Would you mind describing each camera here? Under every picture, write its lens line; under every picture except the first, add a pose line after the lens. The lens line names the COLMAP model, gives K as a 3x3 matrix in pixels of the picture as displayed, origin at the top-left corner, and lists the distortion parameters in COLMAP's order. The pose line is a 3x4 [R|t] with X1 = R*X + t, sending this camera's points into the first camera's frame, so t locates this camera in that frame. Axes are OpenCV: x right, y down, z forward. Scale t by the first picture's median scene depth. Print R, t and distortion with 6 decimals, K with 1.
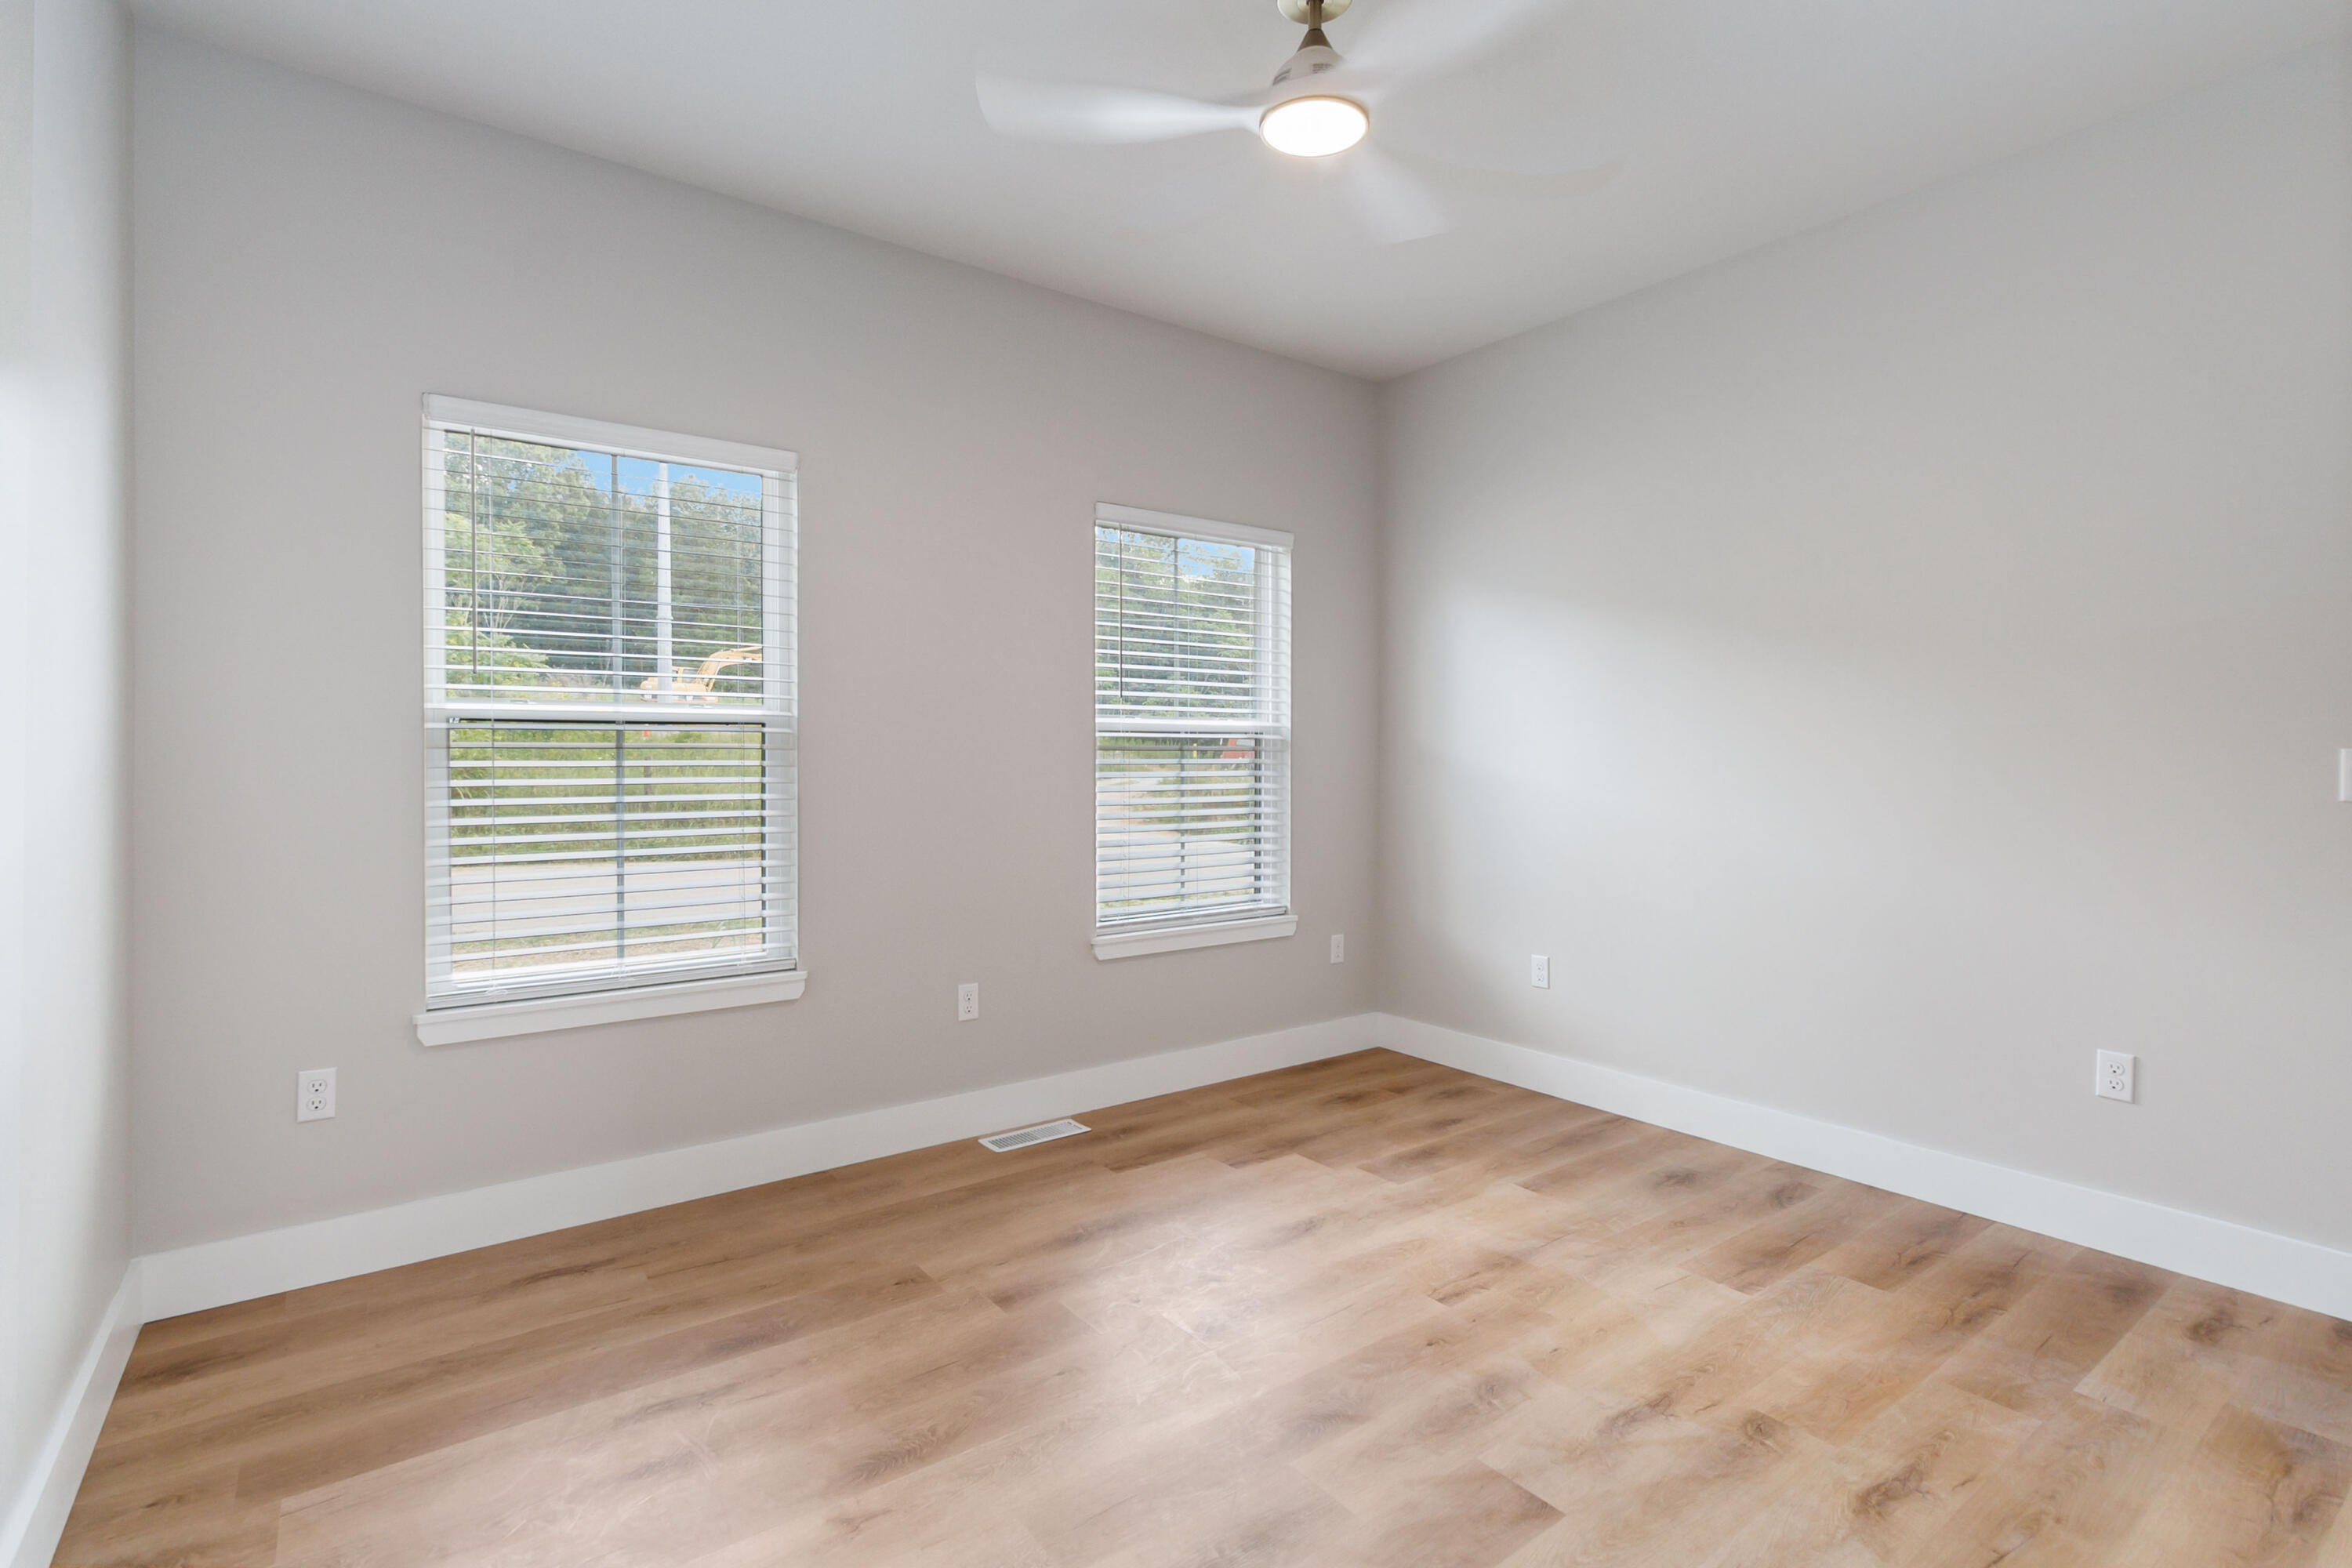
lens RADIAL K [[1095.1, 0, 1178.2], [0, 1095.1, 753.6], [0, 0, 1]] dist [0.000161, -0.000157]
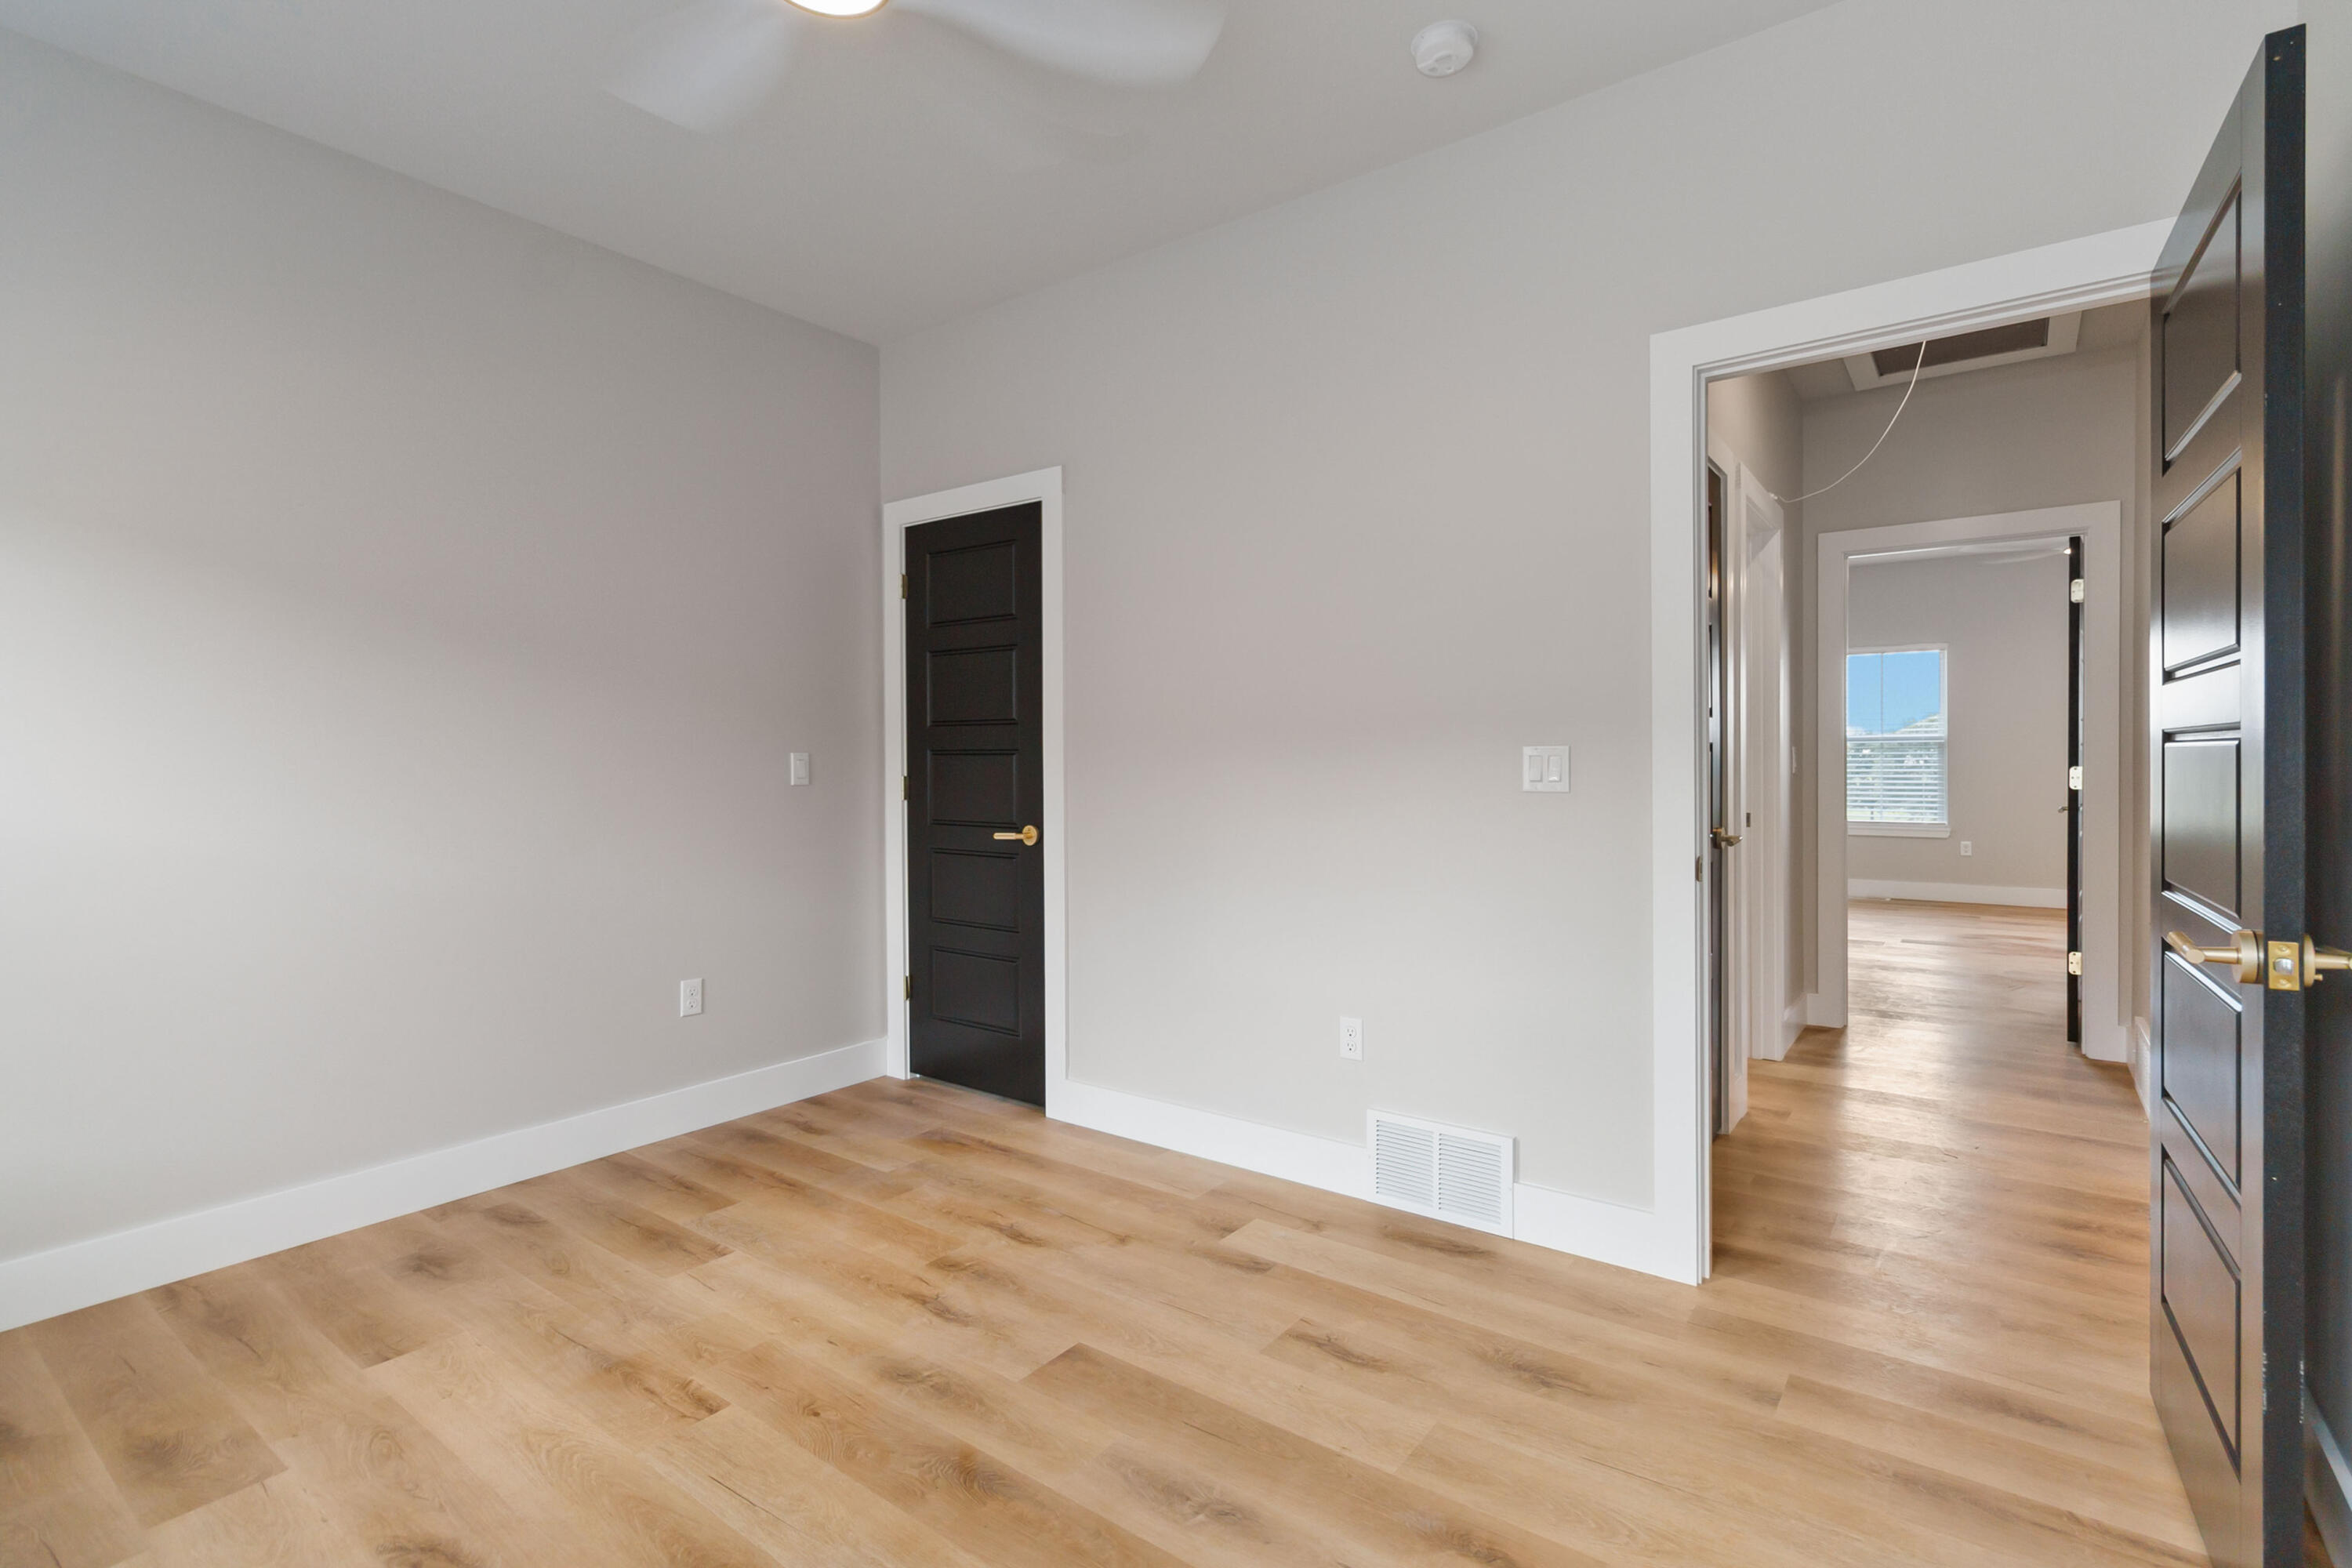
lens RADIAL K [[1095.1, 0, 1178.2], [0, 1095.1, 753.6], [0, 0, 1]] dist [0.000161, -0.000157]
pose [[-0.272342, 0.003862, 0.962193, -0.623549], [0.003351, 0.999990, -0.003065, 0.002389], [-0.962195, 0.002390, -0.272352, 0.831499]]
